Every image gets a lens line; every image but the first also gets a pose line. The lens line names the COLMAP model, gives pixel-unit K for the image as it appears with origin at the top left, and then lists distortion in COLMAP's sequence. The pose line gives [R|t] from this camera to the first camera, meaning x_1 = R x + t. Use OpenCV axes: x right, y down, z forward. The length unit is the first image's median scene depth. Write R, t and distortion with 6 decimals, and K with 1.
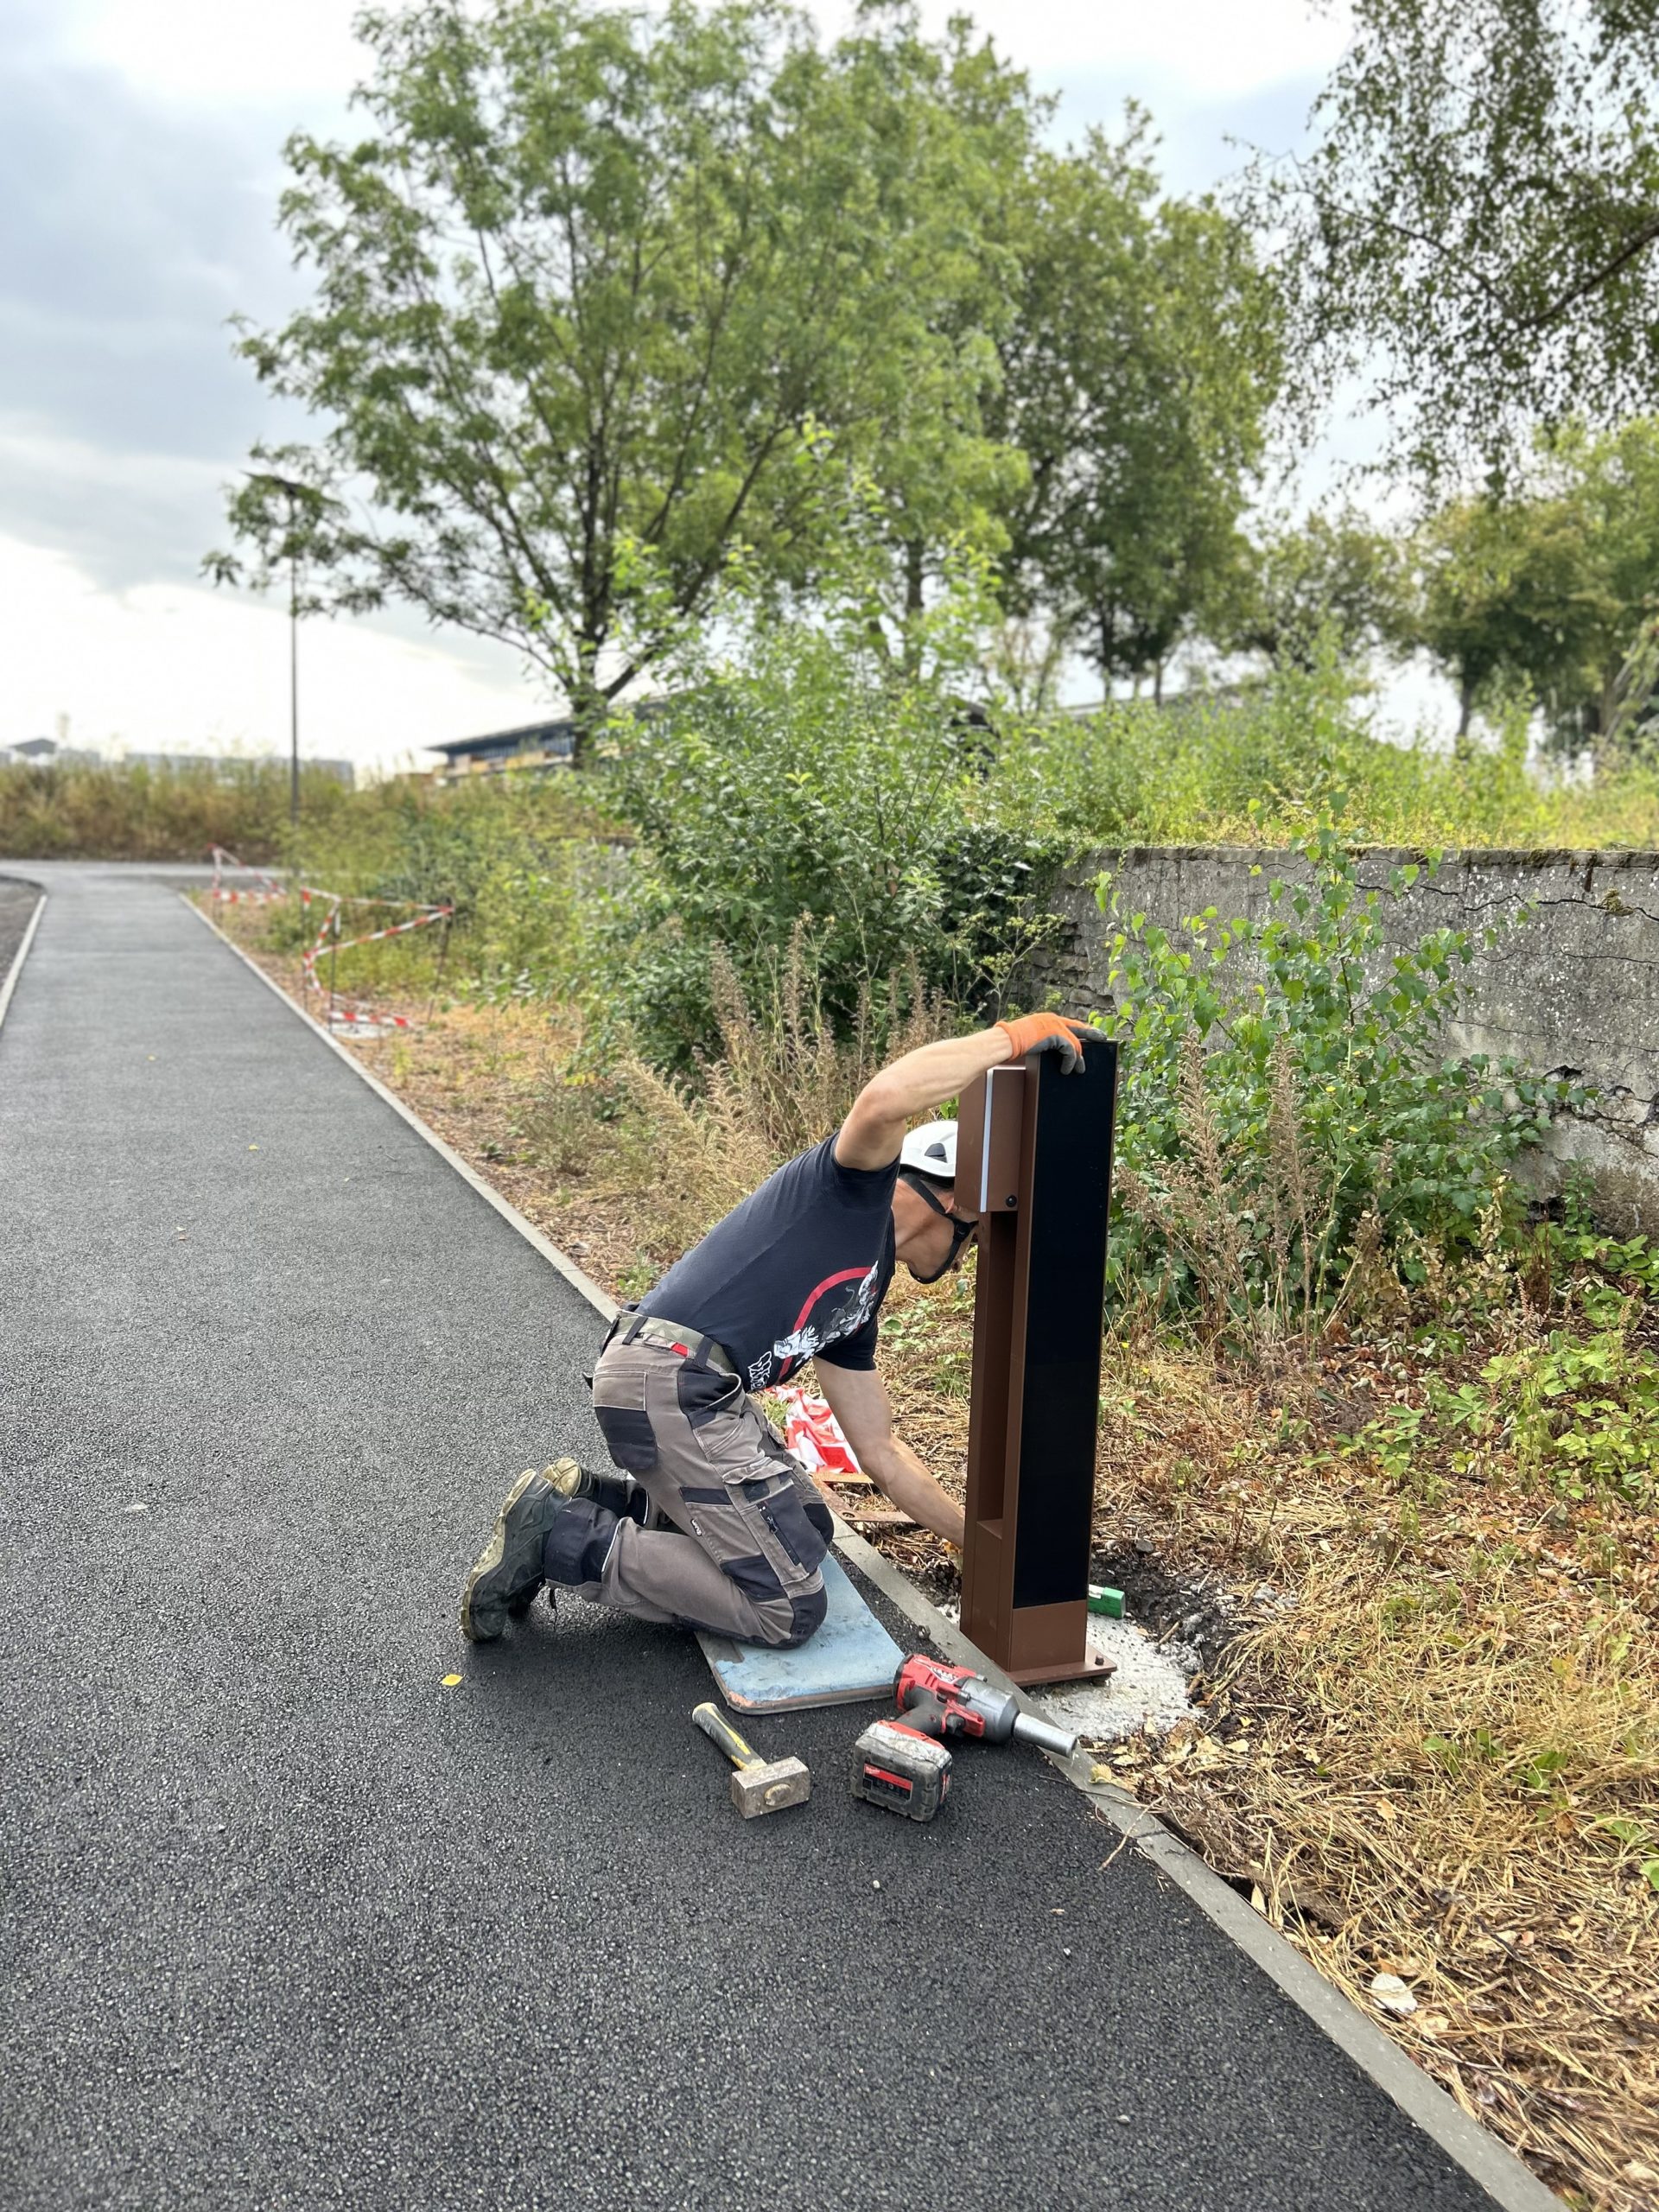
lens RADIAL K [[1612.8, 0, 829.8], [0, 1612.8, 1051.7], [0, 0, 1]] dist [0.044955, -0.037380]
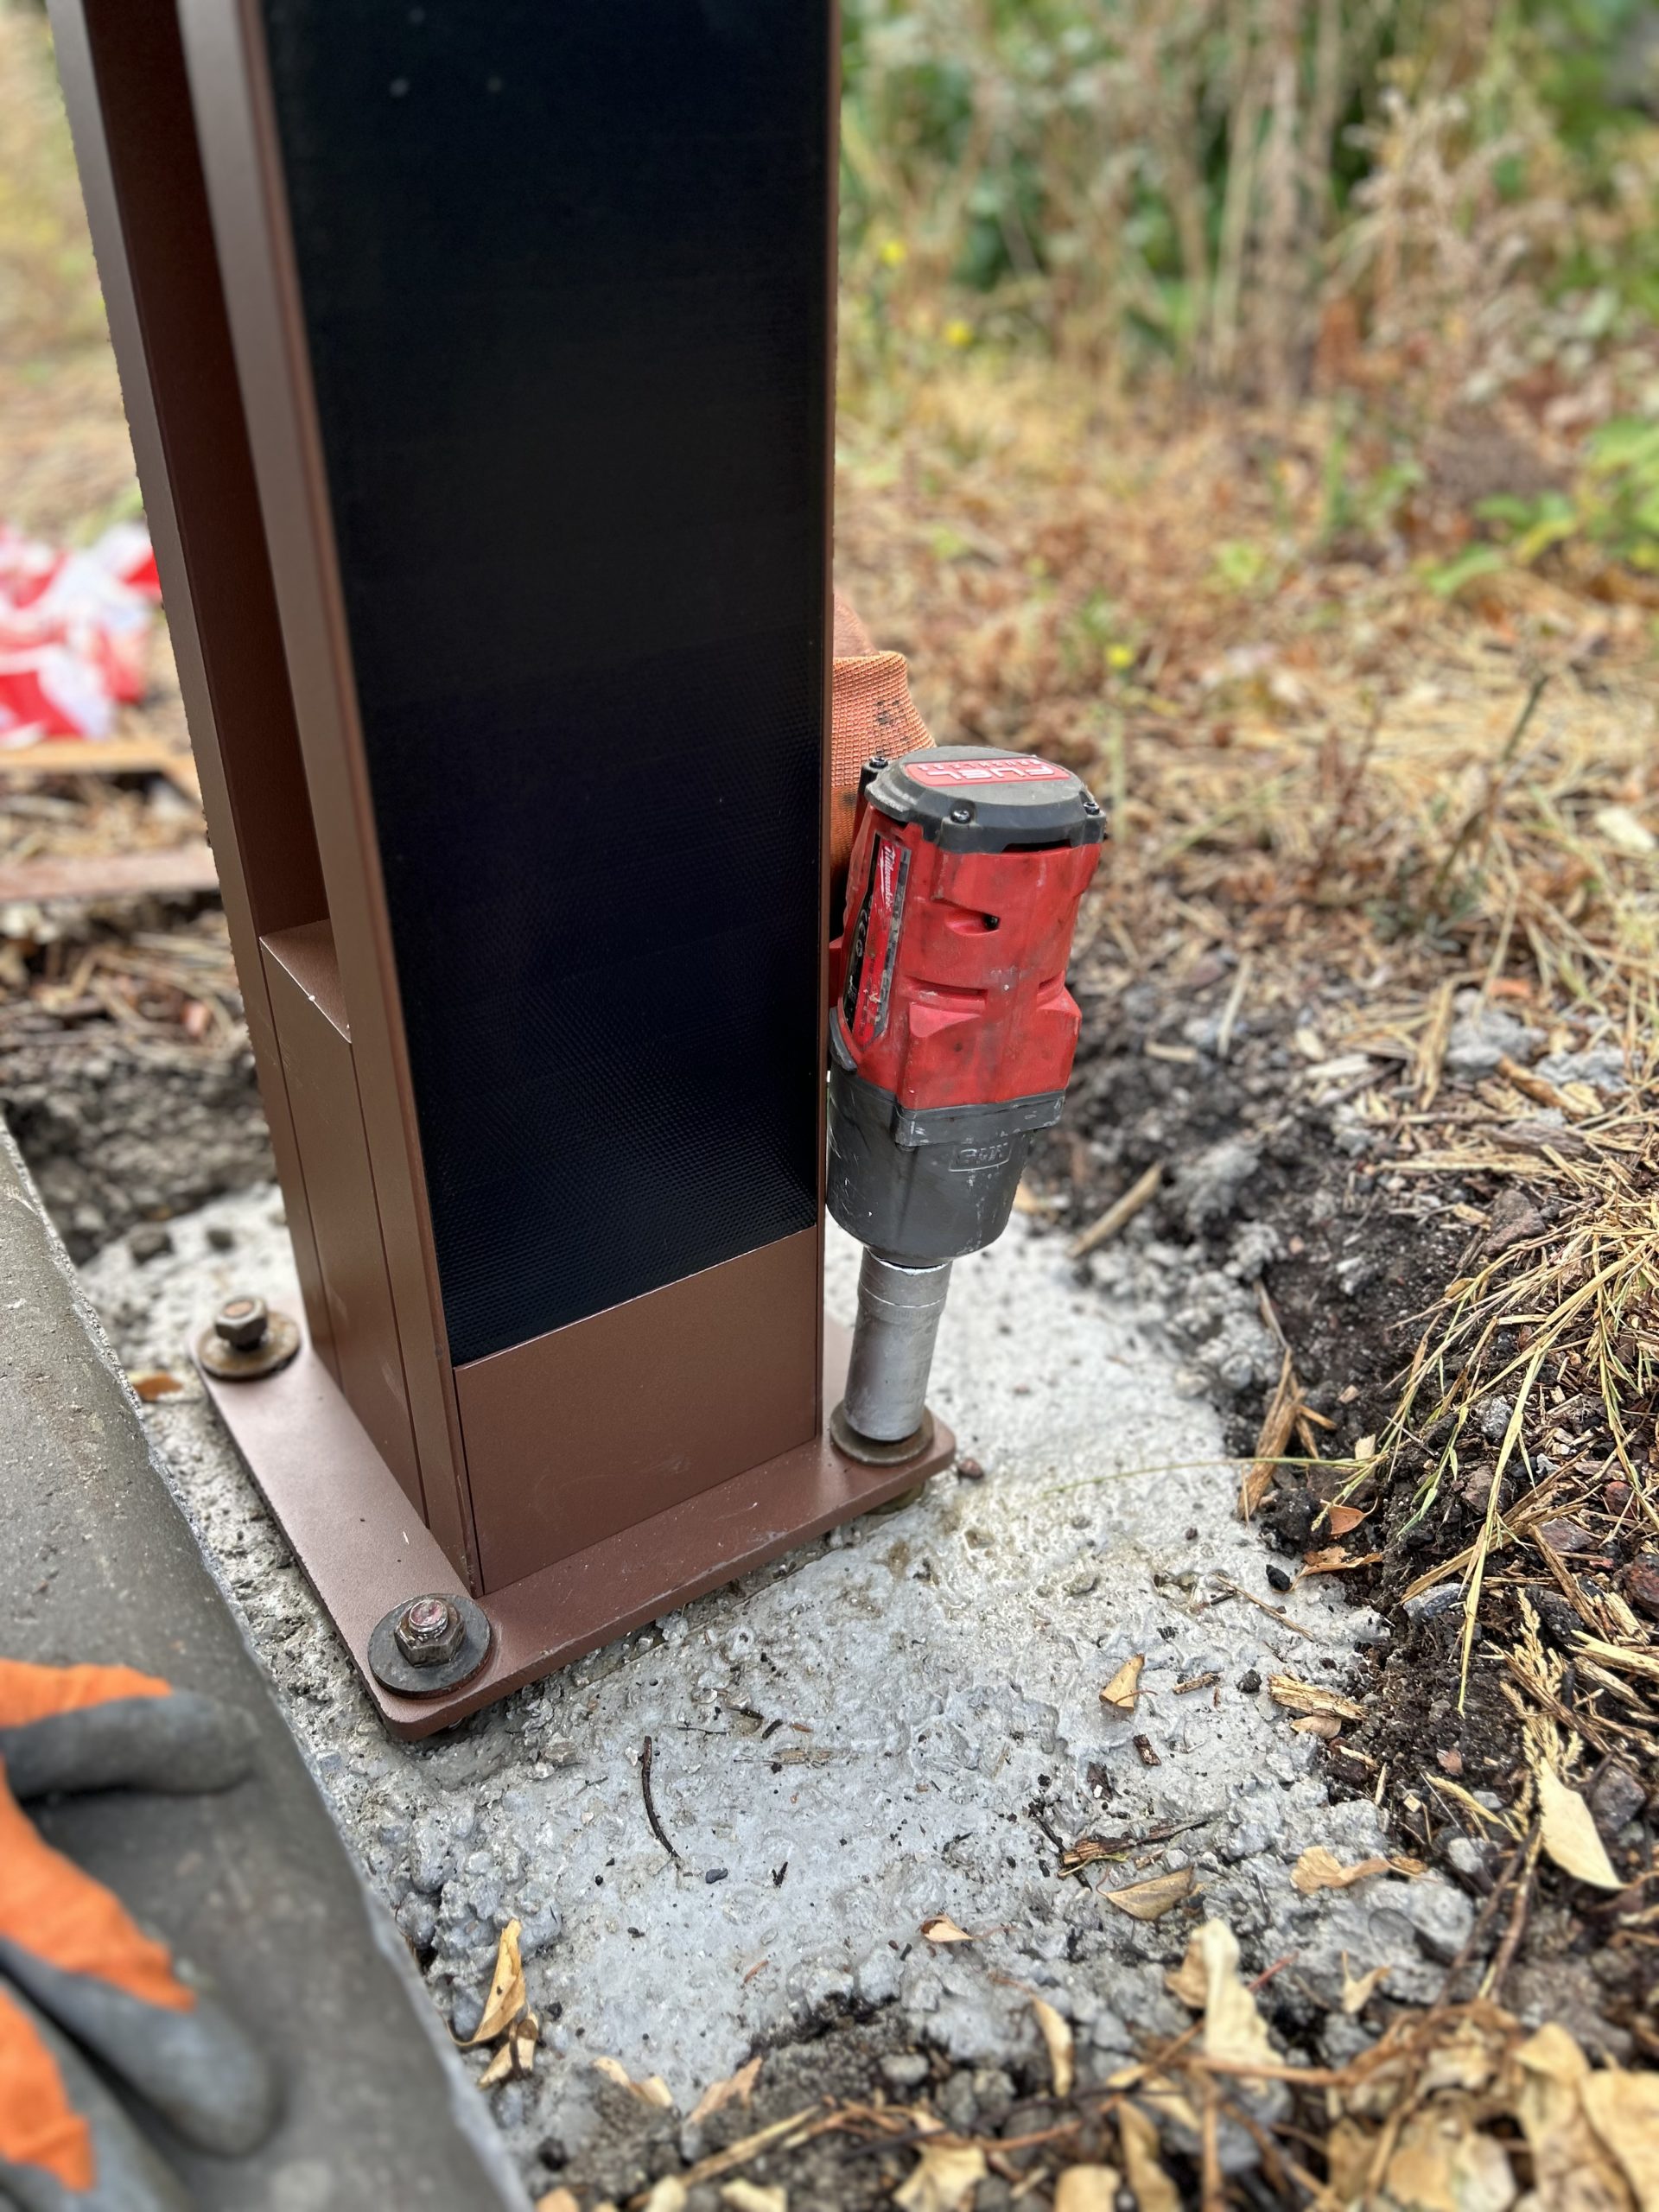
lens RADIAL K [[1612.8, 0, 829.8], [0, 1612.8, 1051.7], [0, 0, 1]] dist [0.044955, -0.037380]
pose [[0.981201, -0.119012, 0.151926, 0.035528], [0.042667, 0.901512, 0.430645, 0.062209], [-0.188215, -0.416067, 0.889642, 0.222949]]
